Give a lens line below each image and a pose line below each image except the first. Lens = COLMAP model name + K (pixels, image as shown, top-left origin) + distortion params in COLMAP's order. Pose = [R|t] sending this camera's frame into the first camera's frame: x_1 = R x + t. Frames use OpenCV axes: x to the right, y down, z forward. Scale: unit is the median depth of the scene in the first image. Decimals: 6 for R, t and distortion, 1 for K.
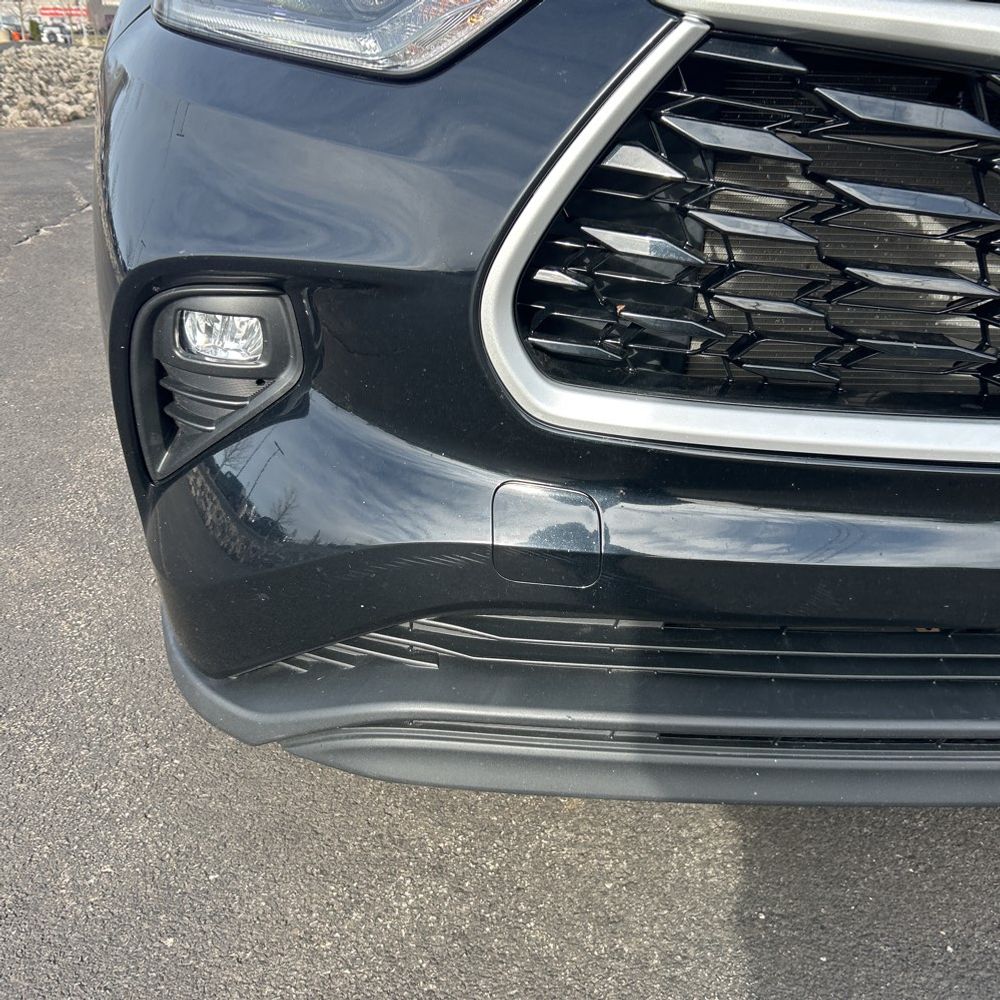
lens RADIAL K [[1004.9, 0, 485.9], [0, 1004.9, 498.5], [0, 0, 1]] dist [0.009743, 0.000000]
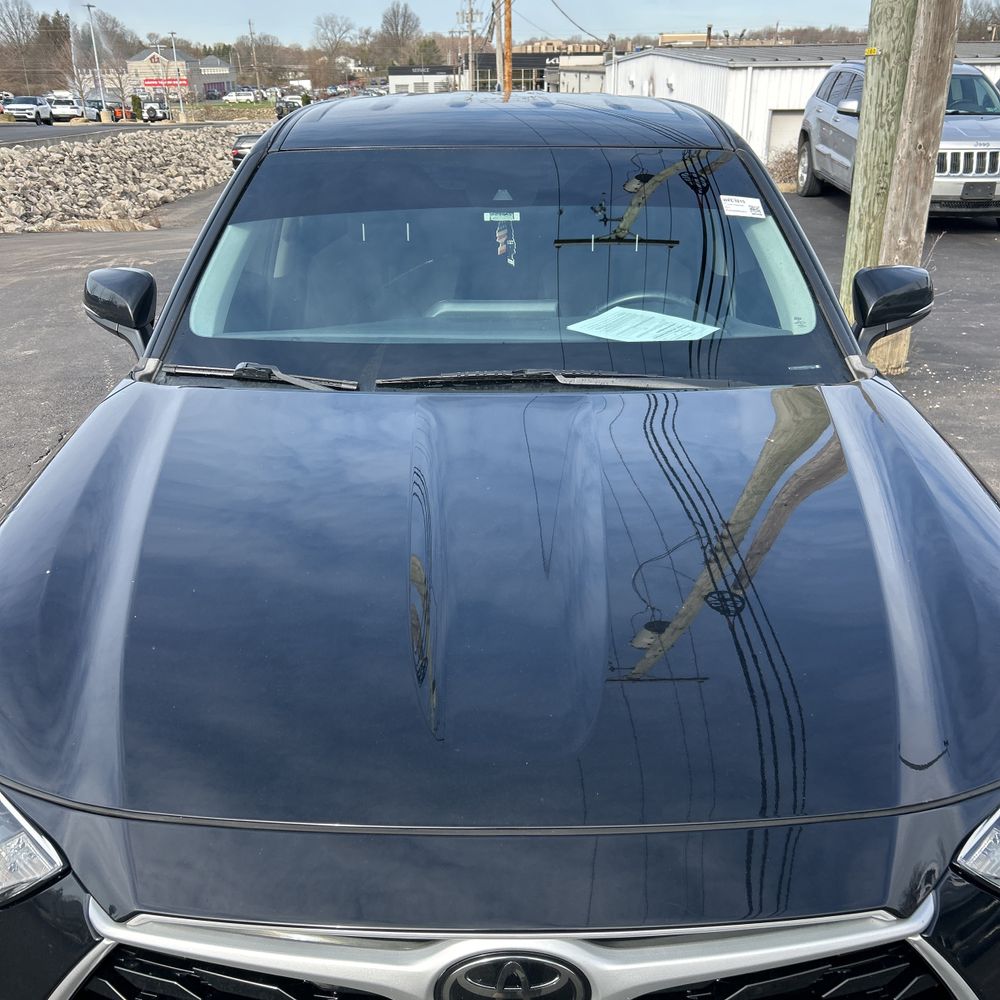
lens RADIAL K [[1004.9, 0, 499.8], [0, 1004.9, 494.9], [0, 0, 1]] dist [0.009743, 0.000000]
pose [[0.997144, -0.009459, -0.074923, 0.082956], [0.006191, 0.999024, -0.043737, -0.095776], [0.075264, 0.043149, 0.996230, -0.054886]]
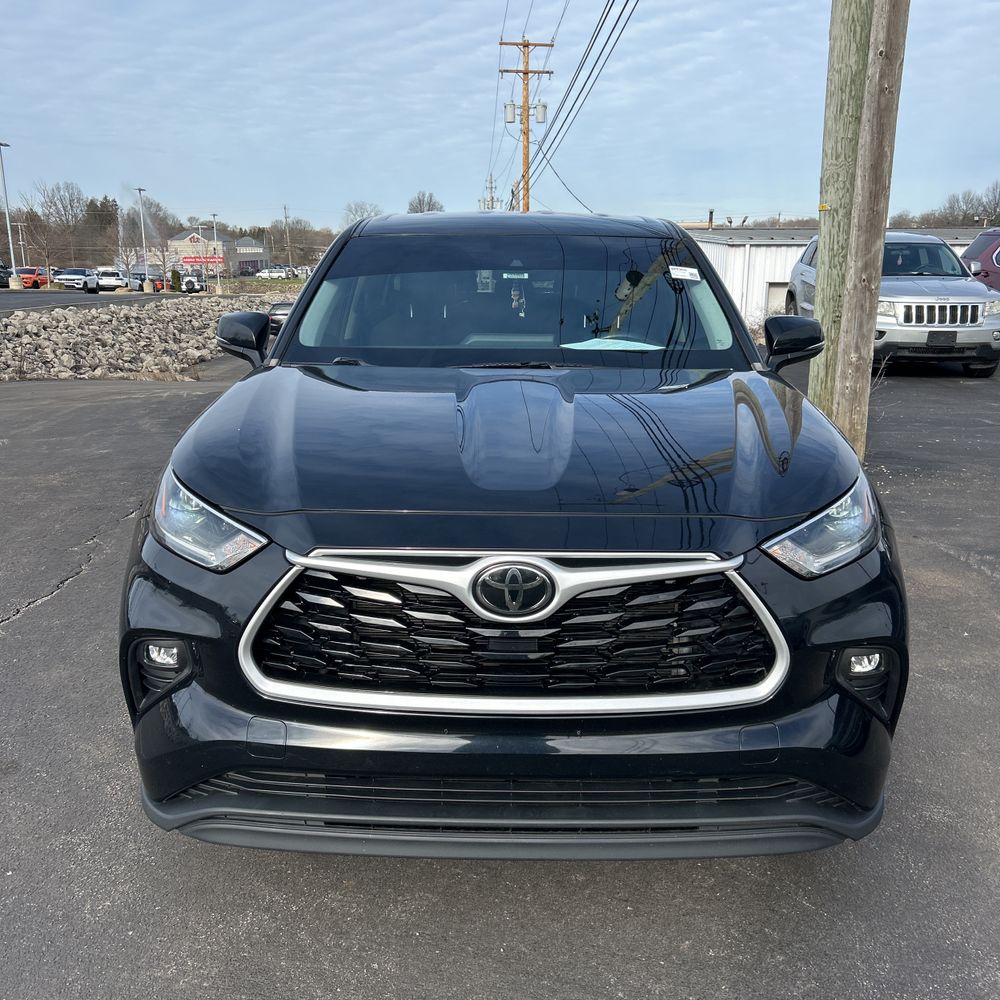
lens RADIAL K [[1004.9, 0, 501.7], [0, 1004.9, 507.2], [0, 0, 1]] dist [0.009743, 0.000000]
pose [[0.996354, -0.005851, -0.085119, 0.092557], [-0.010884, 0.980777, -0.194826, -0.004941], [0.084623, 0.195042, 0.977137, -0.168532]]
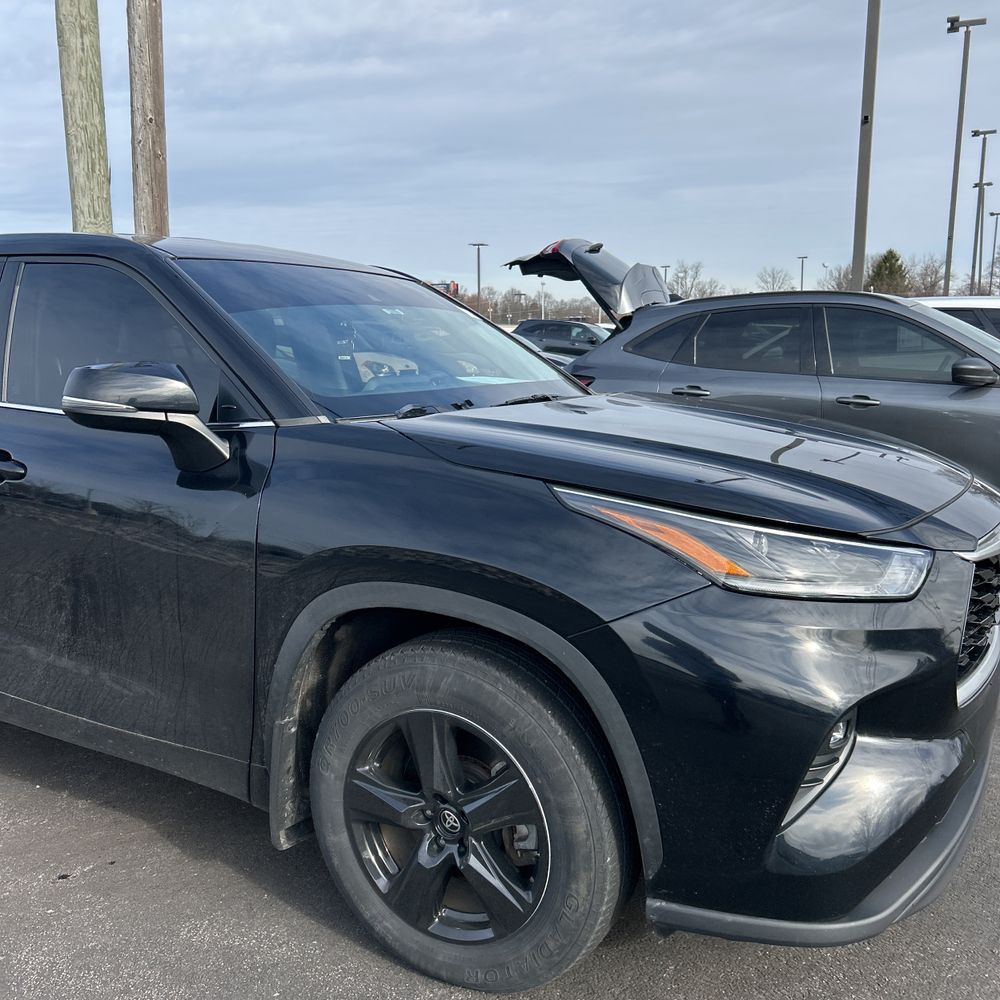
lens RADIAL K [[1004.9, 0, 502.3], [0, 1004.9, 485.2], [0, 0, 1]] dist [0.009743, 0.000000]
pose [[0.538589, -0.149061, 0.829279, -0.265188], [0.372782, 0.924811, -0.075876, -0.084690], [-0.755616, 0.350007, 0.553660, 0.023173]]
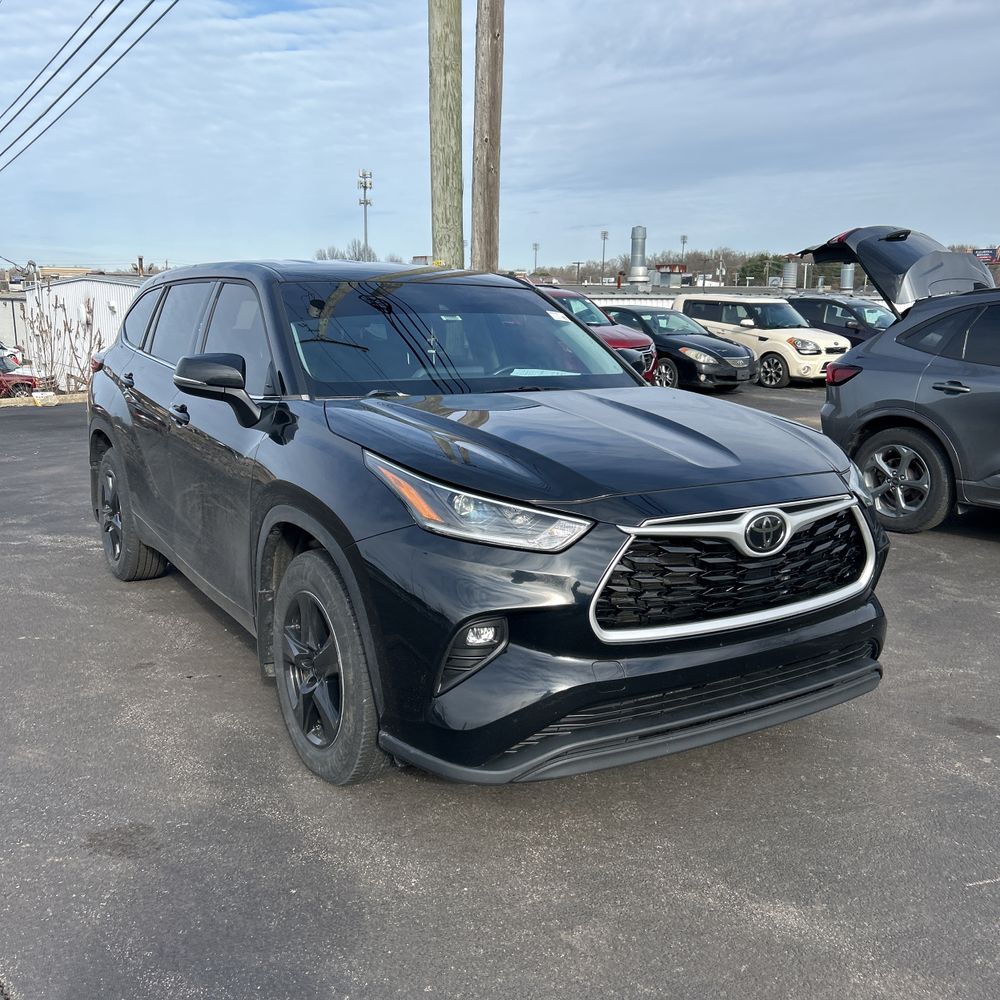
lens RADIAL K [[1004.9, 0, 495.1], [0, 1004.9, 511.0], [0, 0, 1]] dist [0.009743, 0.000000]
pose [[0.878635, -0.113026, 0.463925, -0.180120], [0.216361, 0.960356, -0.175798, 0.001377], [-0.425663, 0.254837, 0.868256, -0.192187]]
